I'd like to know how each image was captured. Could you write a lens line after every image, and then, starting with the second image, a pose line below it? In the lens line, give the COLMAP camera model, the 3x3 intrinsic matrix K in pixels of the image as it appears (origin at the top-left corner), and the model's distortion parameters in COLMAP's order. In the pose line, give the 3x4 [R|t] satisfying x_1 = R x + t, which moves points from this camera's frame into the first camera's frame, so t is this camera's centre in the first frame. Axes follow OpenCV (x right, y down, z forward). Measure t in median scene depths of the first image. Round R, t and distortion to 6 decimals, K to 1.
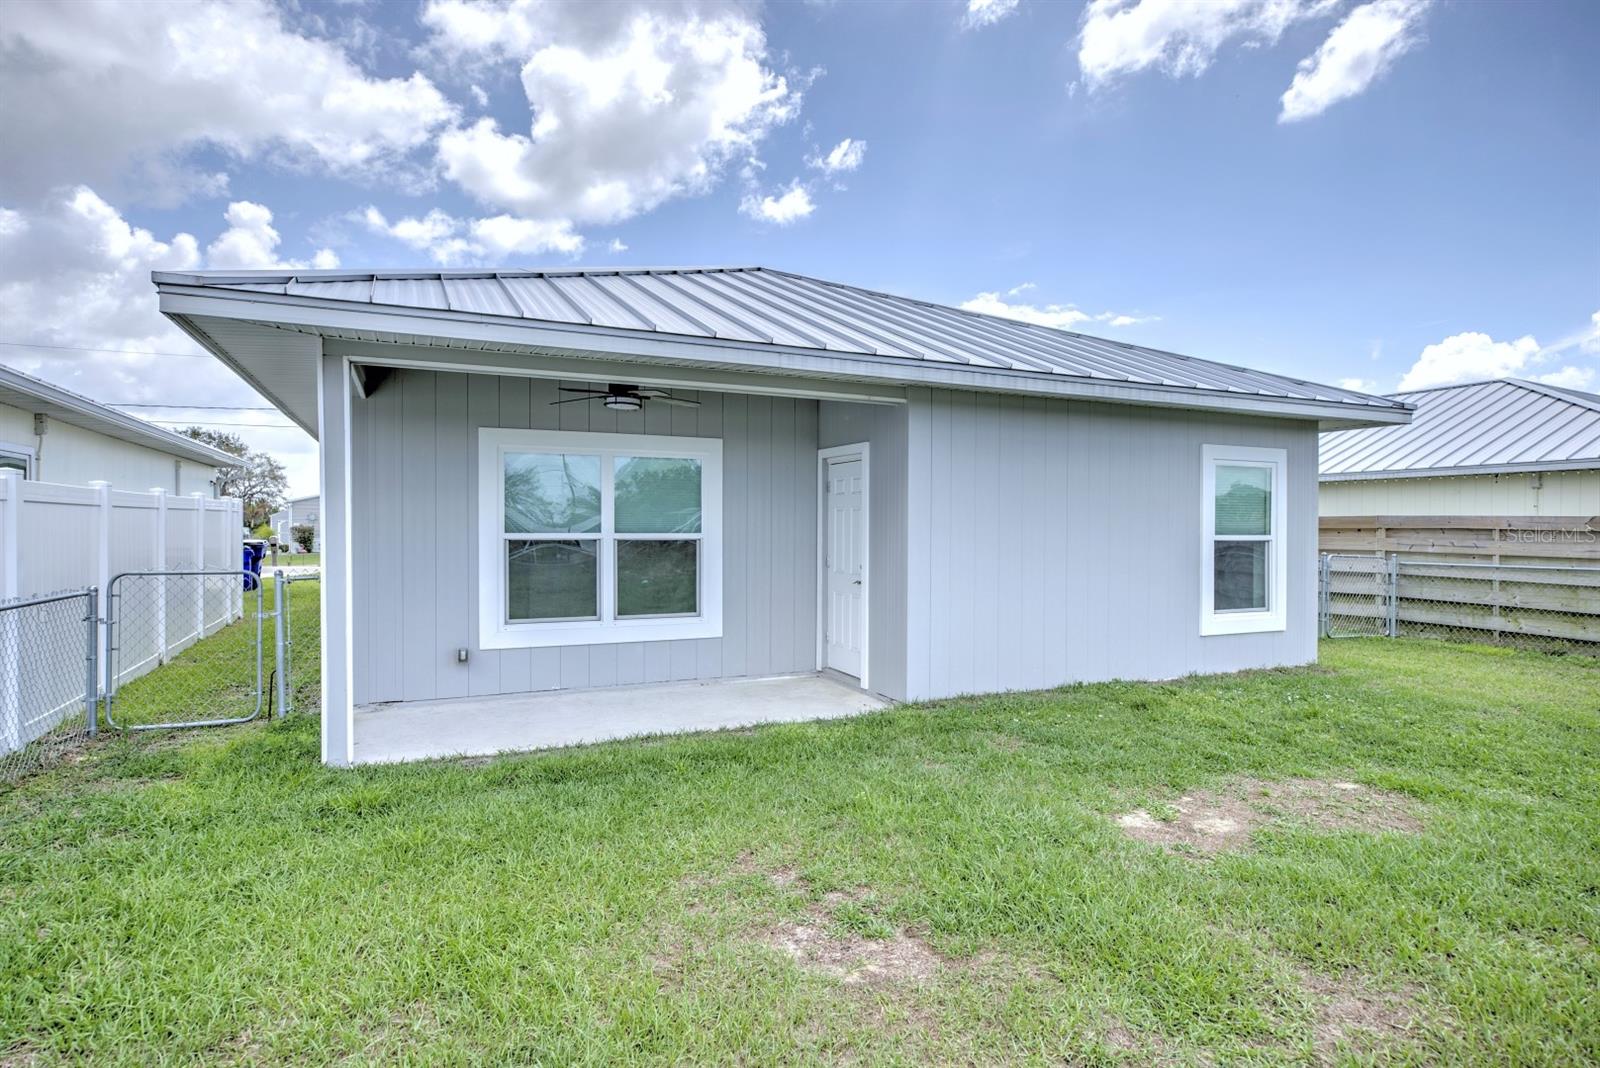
lens RADIAL K [[829.5, 0, 800.0], [0, 829.5, 534.0], [0, 0, 1]] dist [0.002139, 0.000153]
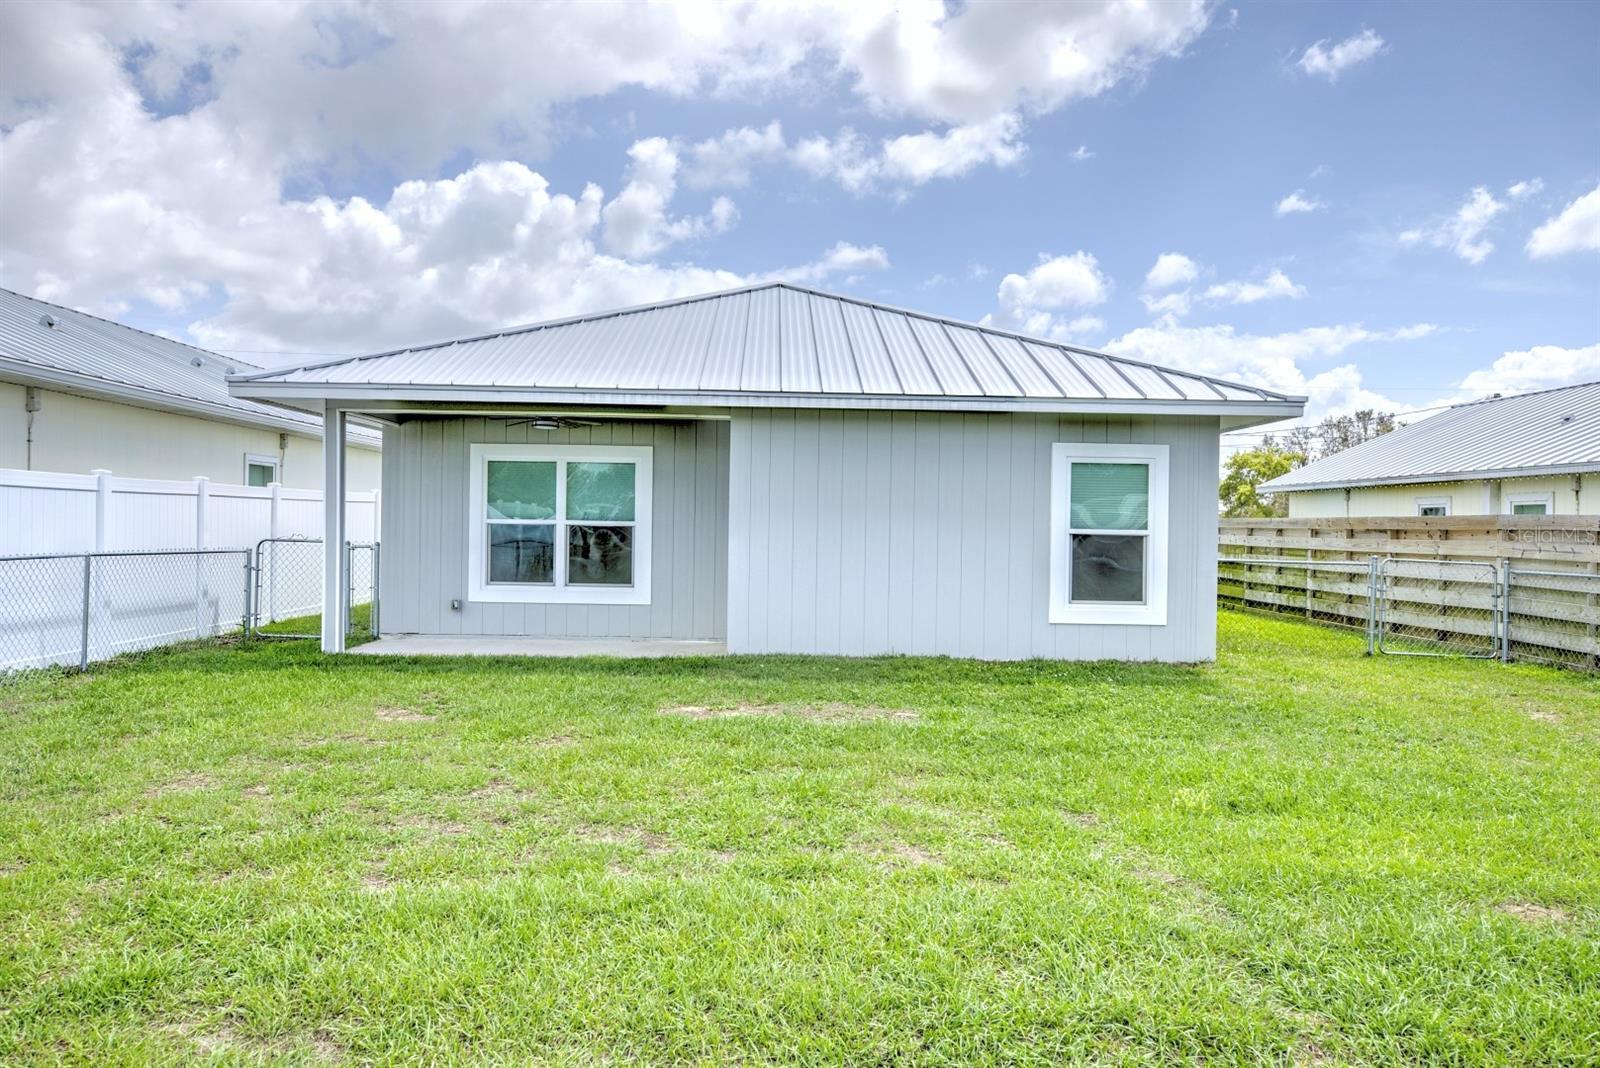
lens RADIAL K [[1117.0, 0, 800.0], [0, 1117.0, 534.0], [0, 0, 1]] dist [-0.001544, -0.001342]
pose [[0.918895, 0.013199, -0.394282, 0.744371], [-0.015913, 0.999867, -0.003614, 0.018387], [0.394182, 0.009595, 0.918982, -0.447183]]
